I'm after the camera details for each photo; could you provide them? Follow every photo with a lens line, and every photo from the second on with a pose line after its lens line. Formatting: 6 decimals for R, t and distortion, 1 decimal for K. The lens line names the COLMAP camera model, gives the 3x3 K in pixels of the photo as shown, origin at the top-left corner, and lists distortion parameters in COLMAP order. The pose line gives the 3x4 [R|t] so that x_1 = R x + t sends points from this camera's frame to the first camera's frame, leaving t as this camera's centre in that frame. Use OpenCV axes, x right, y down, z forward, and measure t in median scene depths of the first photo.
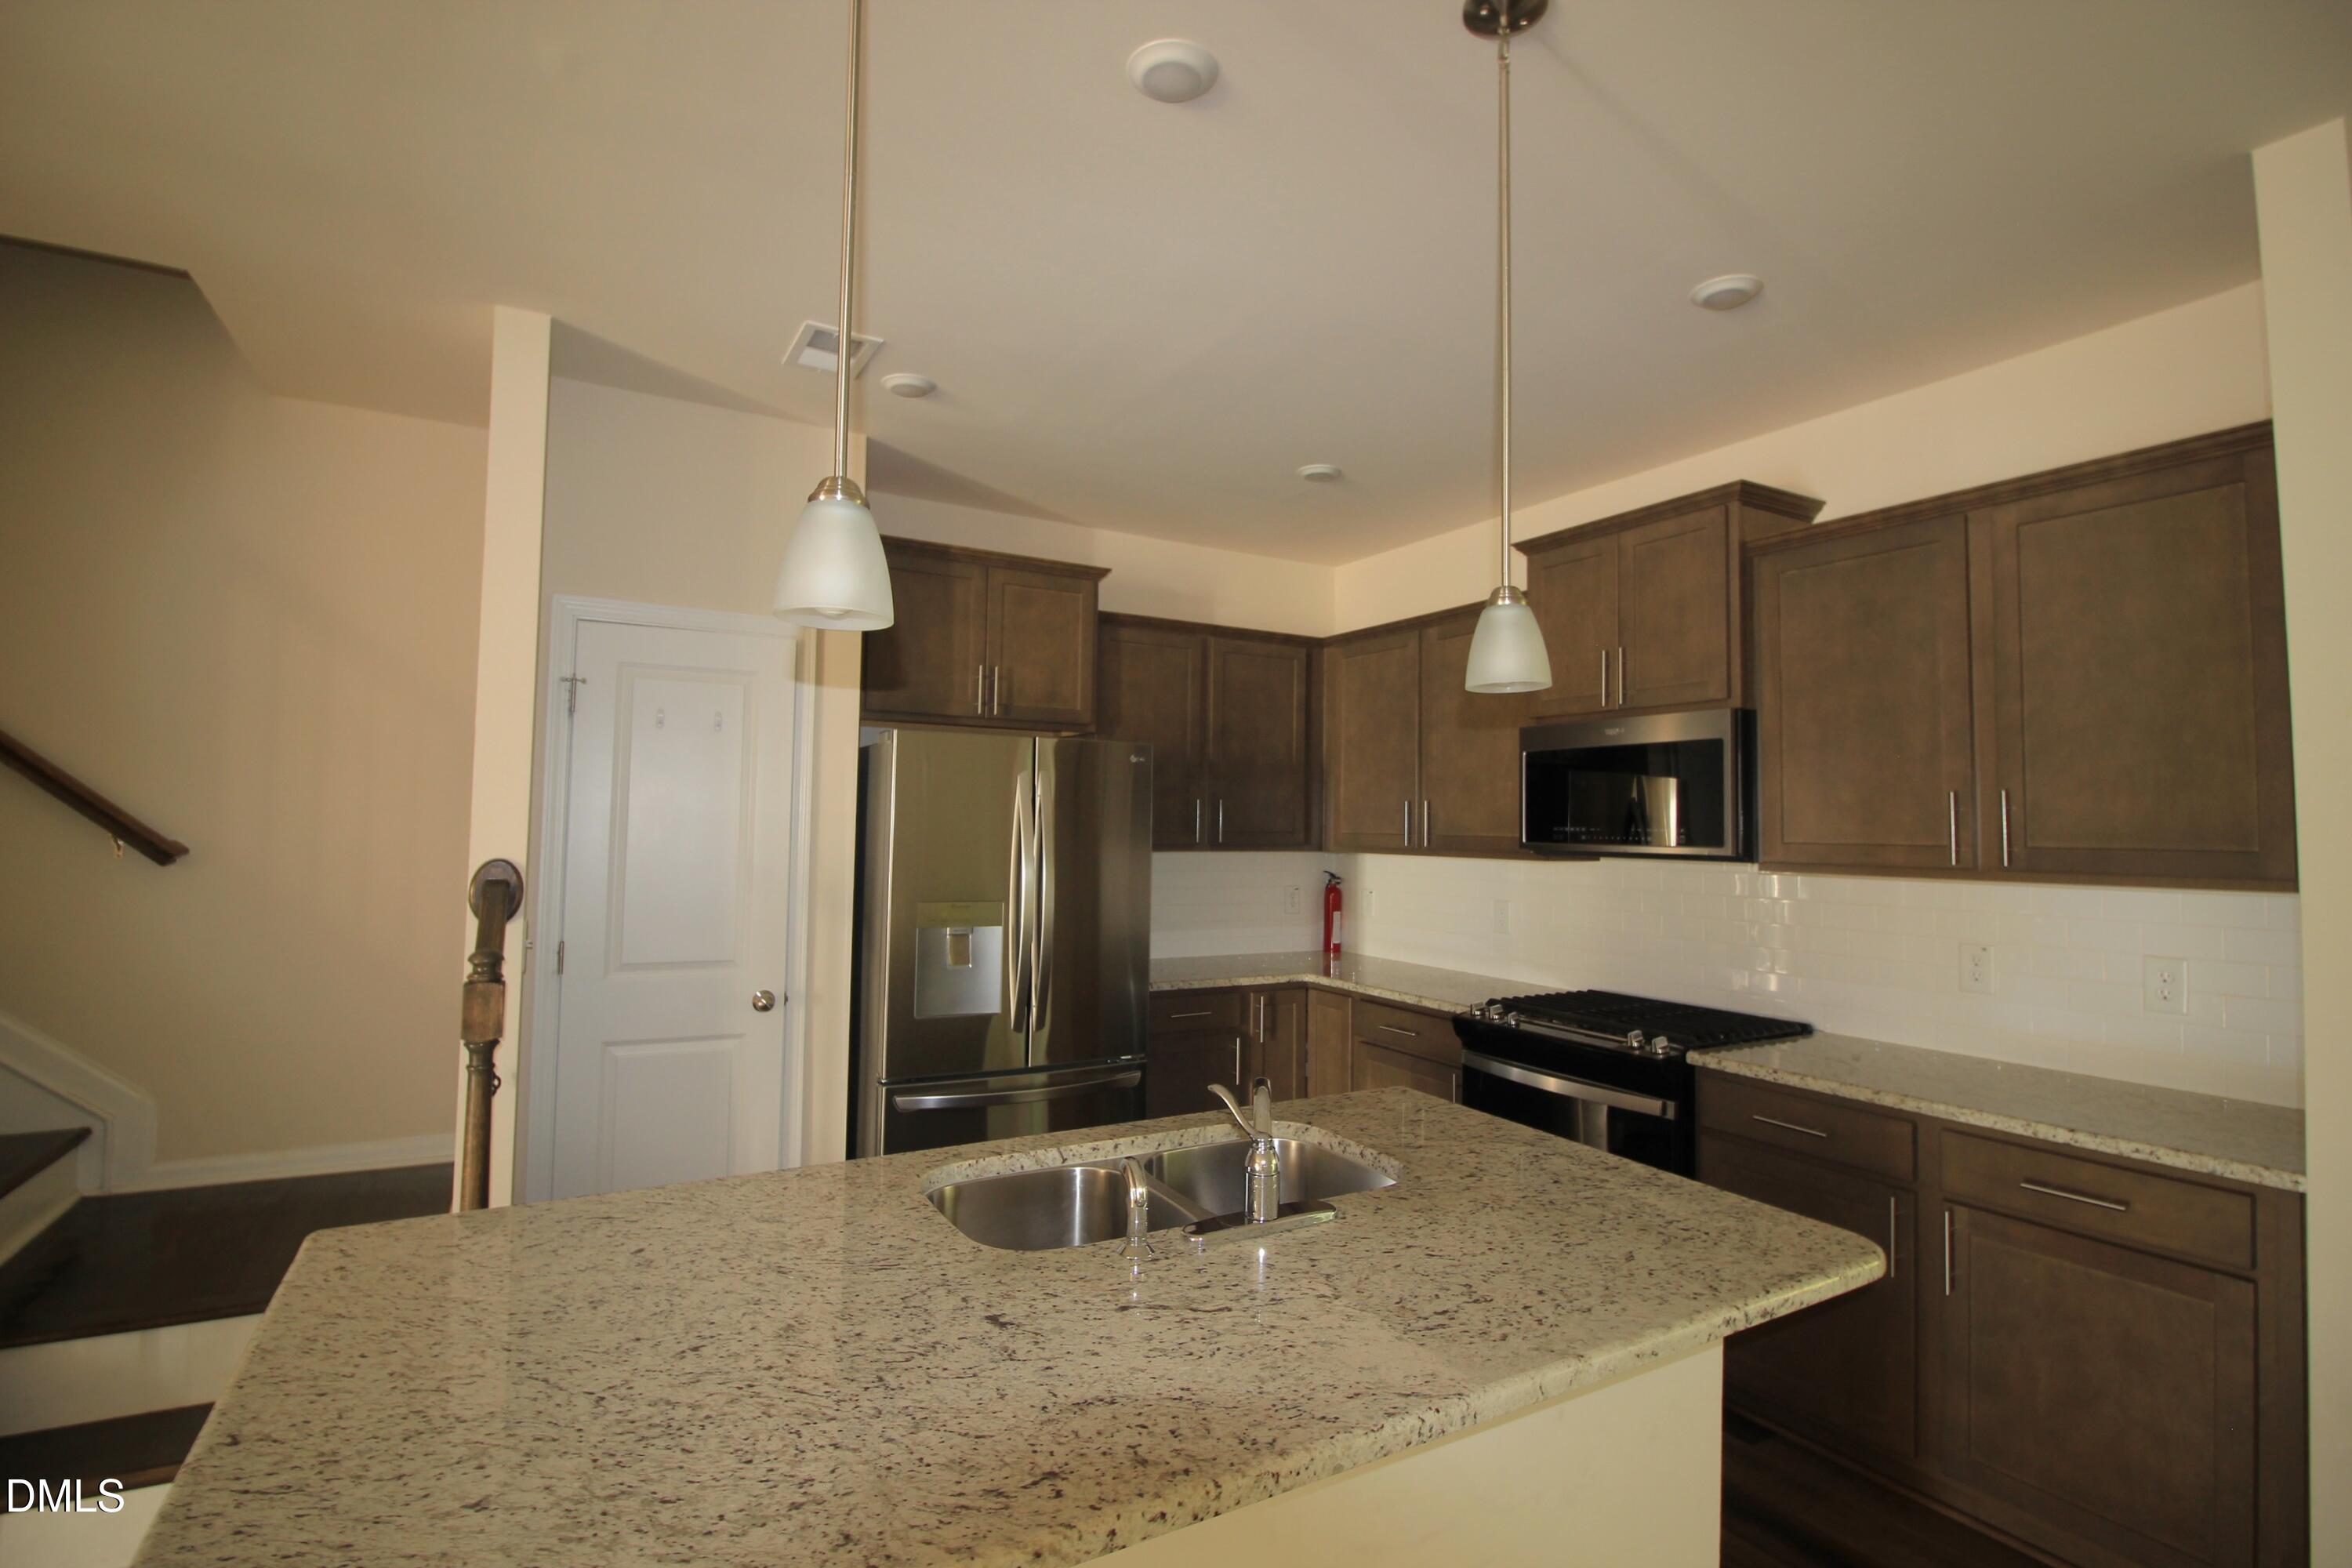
lens RADIAL K [[1090.8, 0, 1161.9], [0, 1090.8, 770.1], [0, 0, 1]] dist [0.000600, -0.014515]
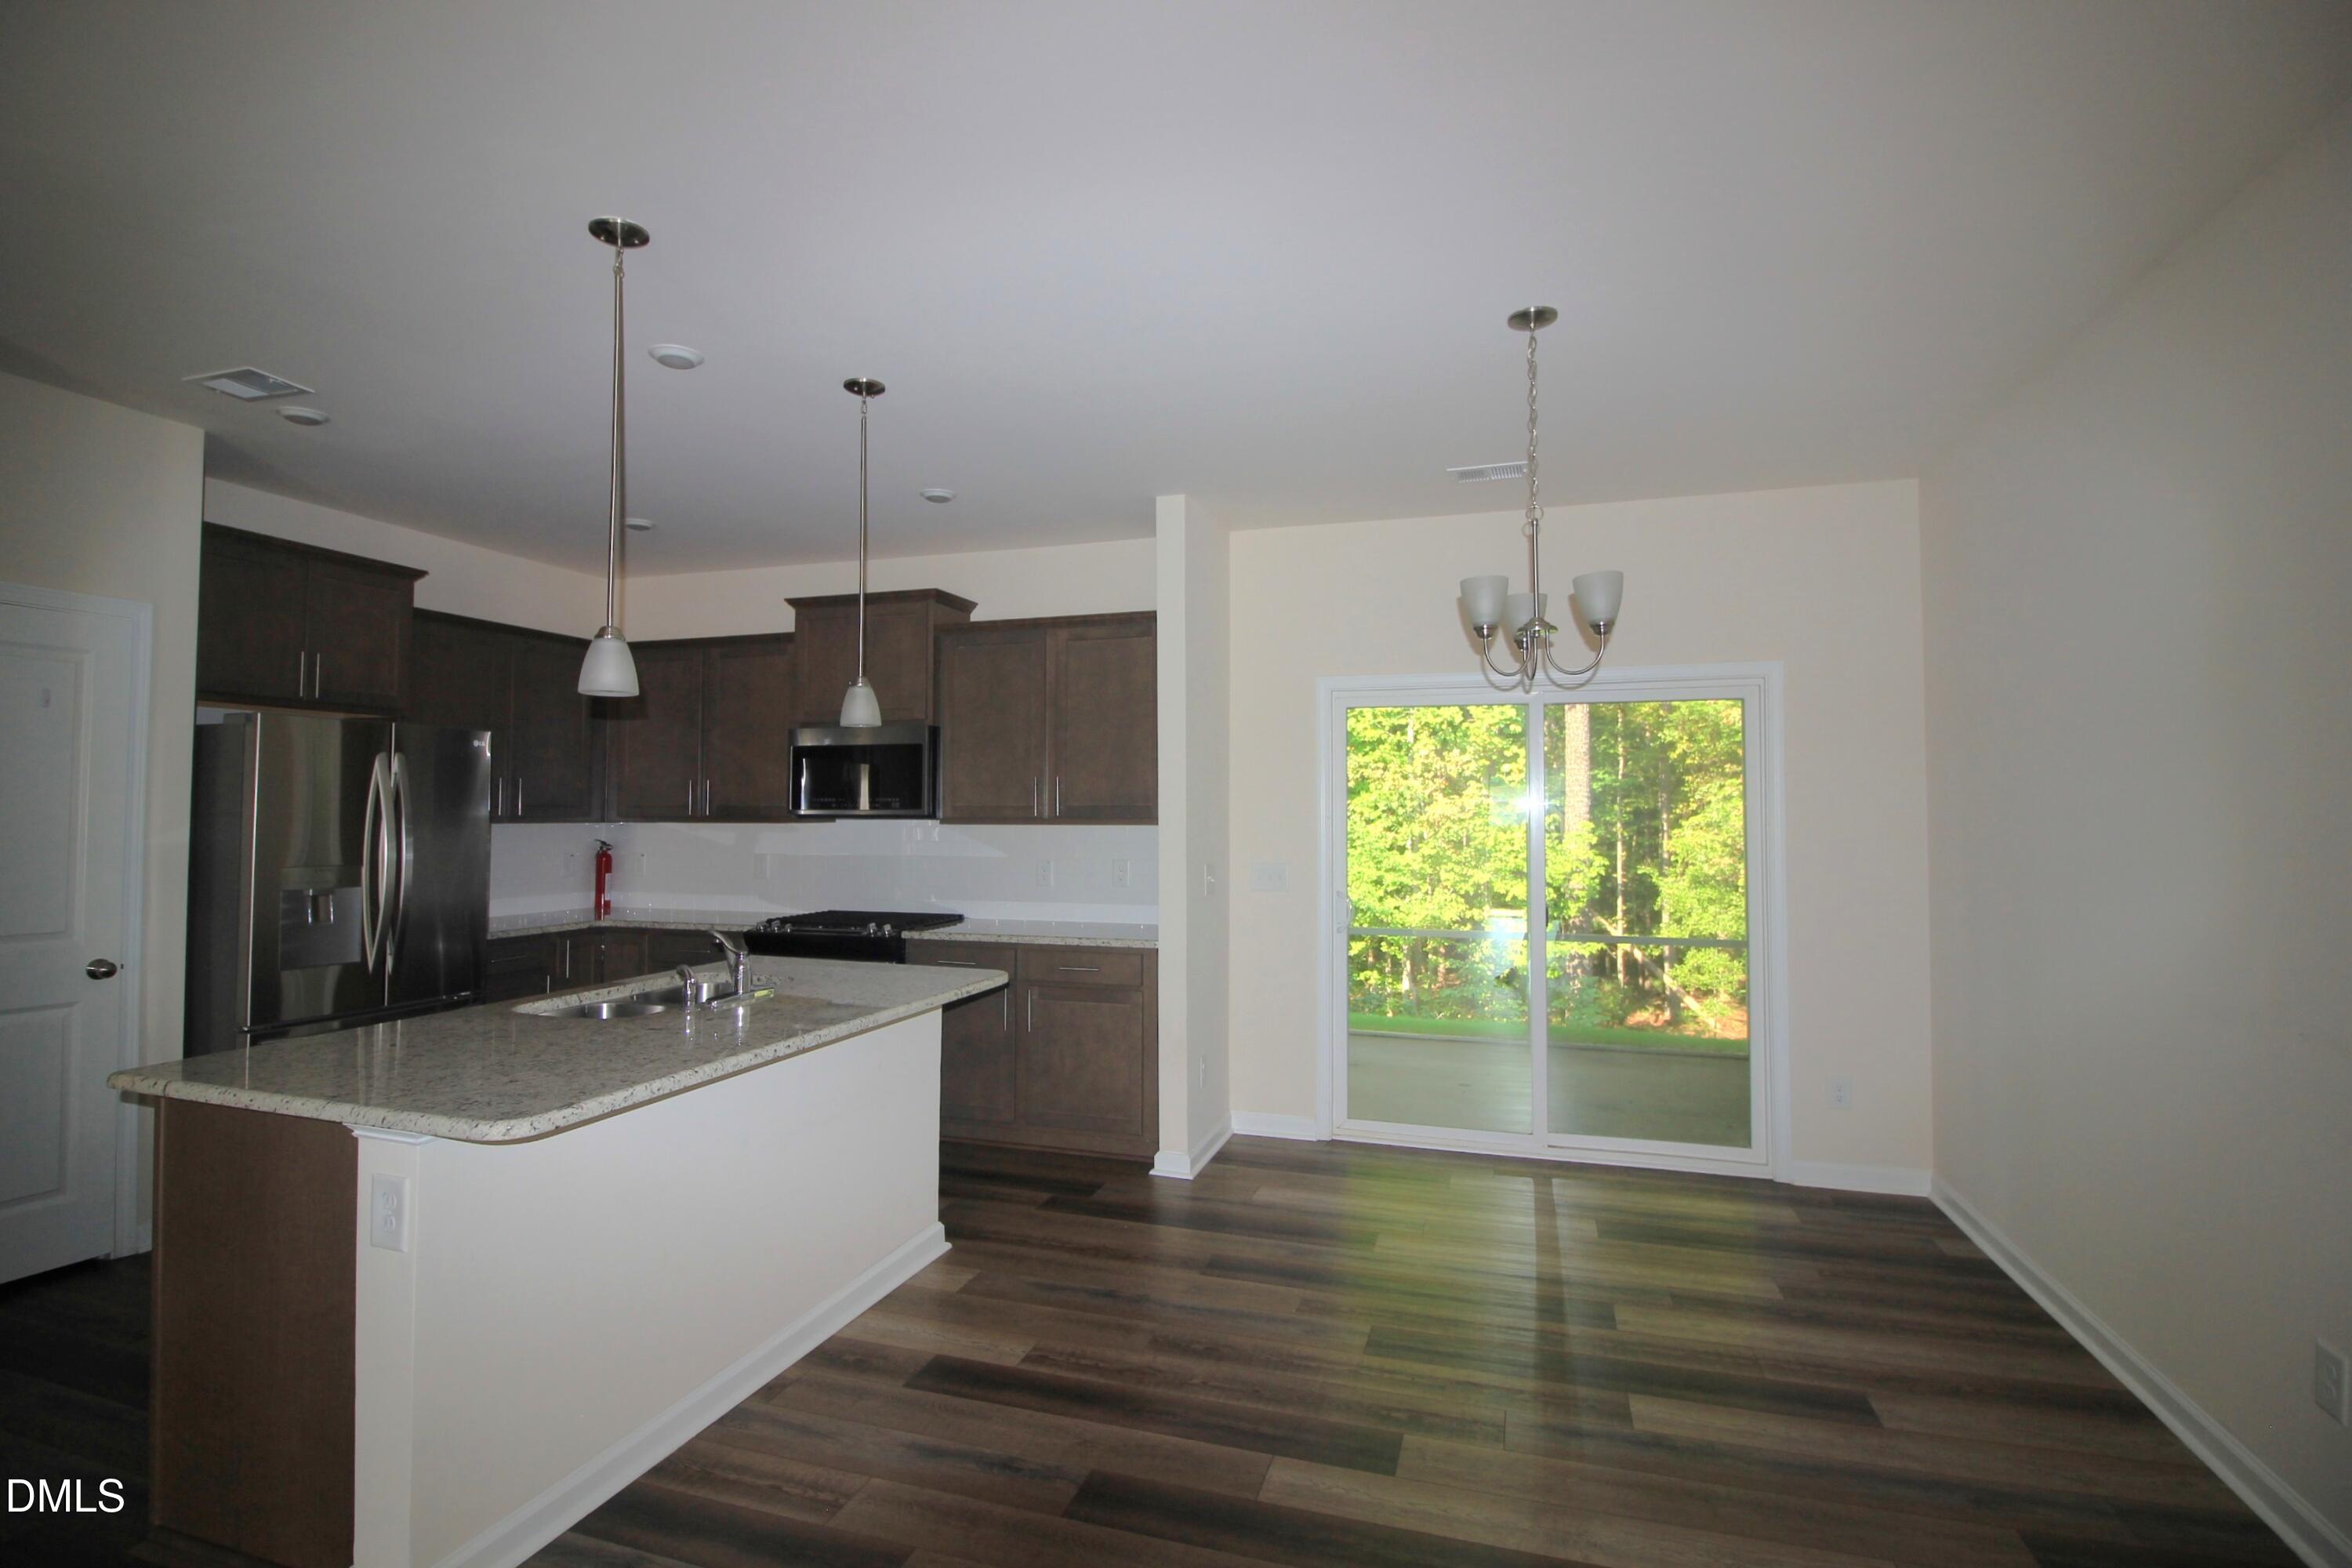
lens RADIAL K [[1108.9, 0, 1161.3], [0, 1108.9, 774.5], [0, 0, 1]] dist [0.001464, -0.014149]
pose [[0.738393, 0.010093, 0.674295, -0.401412], [-0.024804, 0.999618, 0.012200, -0.013725], [-0.673914, -0.025734, 0.738361, -0.556673]]
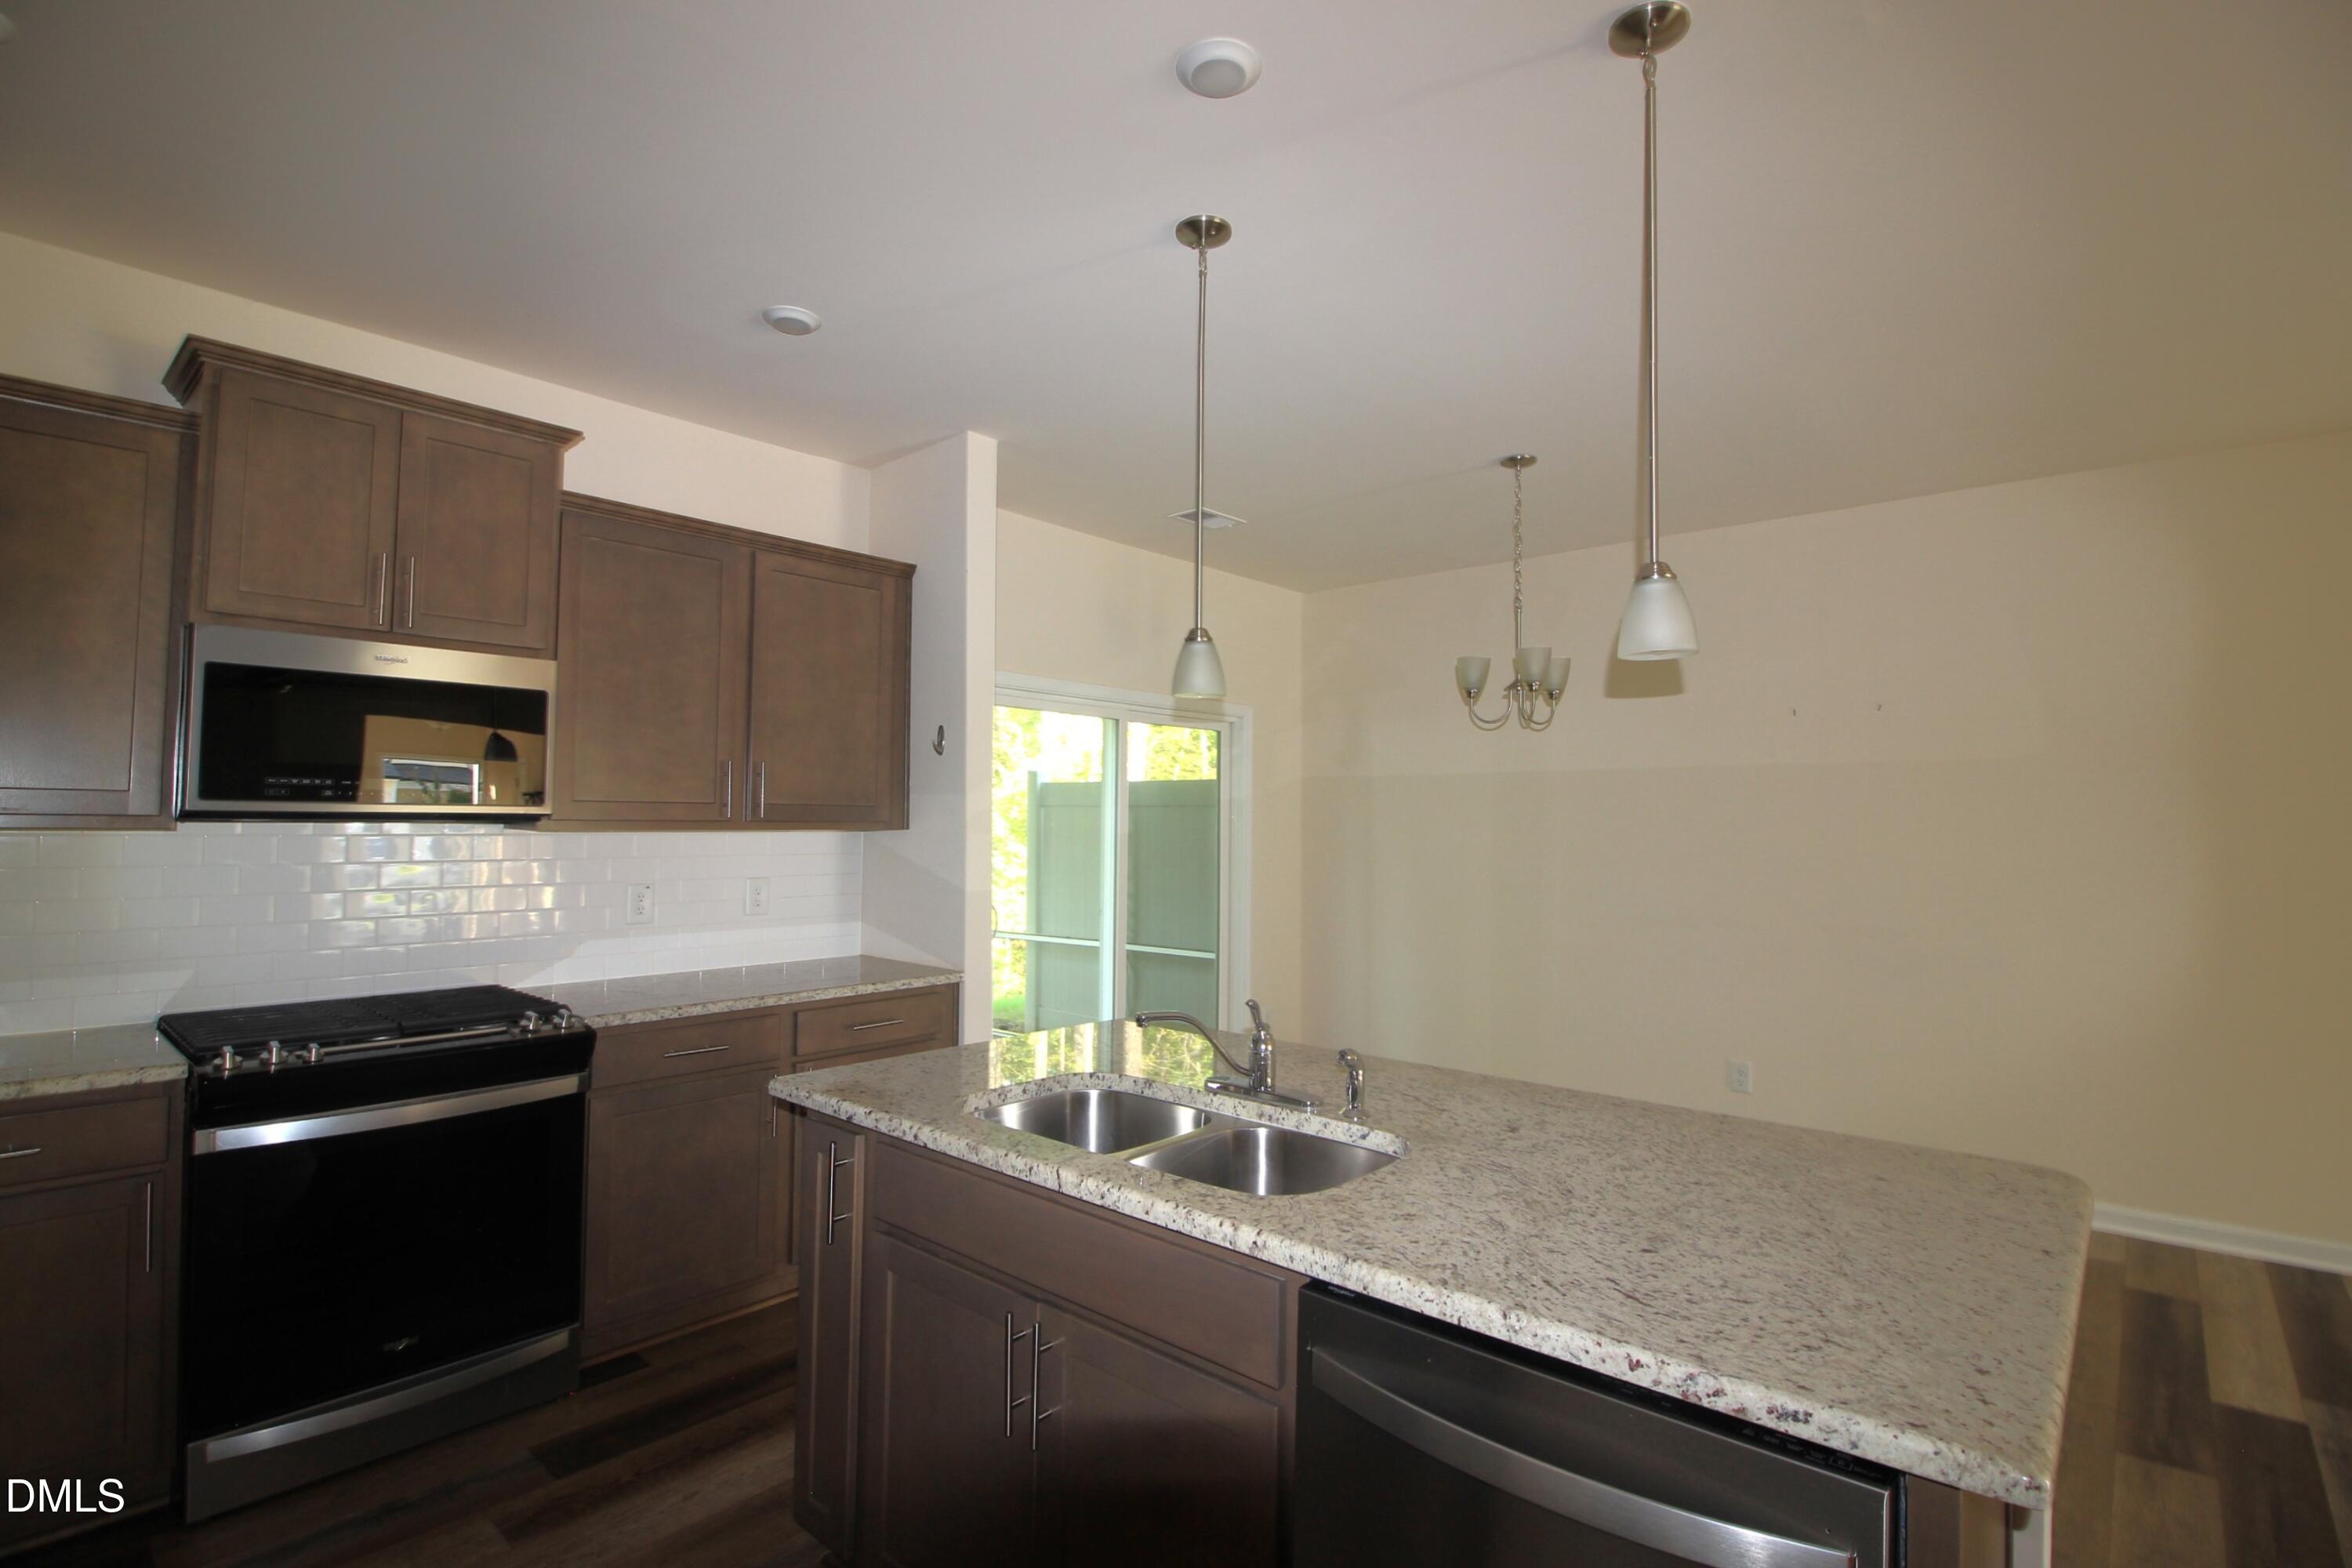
lens RADIAL K [[1108.9, 0, 1161.3], [0, 1108.9, 774.5], [0, 0, 1]] dist [0.001464, -0.014149]
pose [[-0.324981, 0.022615, 0.945450, -0.655596], [-0.062980, 0.996977, -0.045496, 0.061452], [-0.943621, -0.074329, -0.322575, 0.911657]]
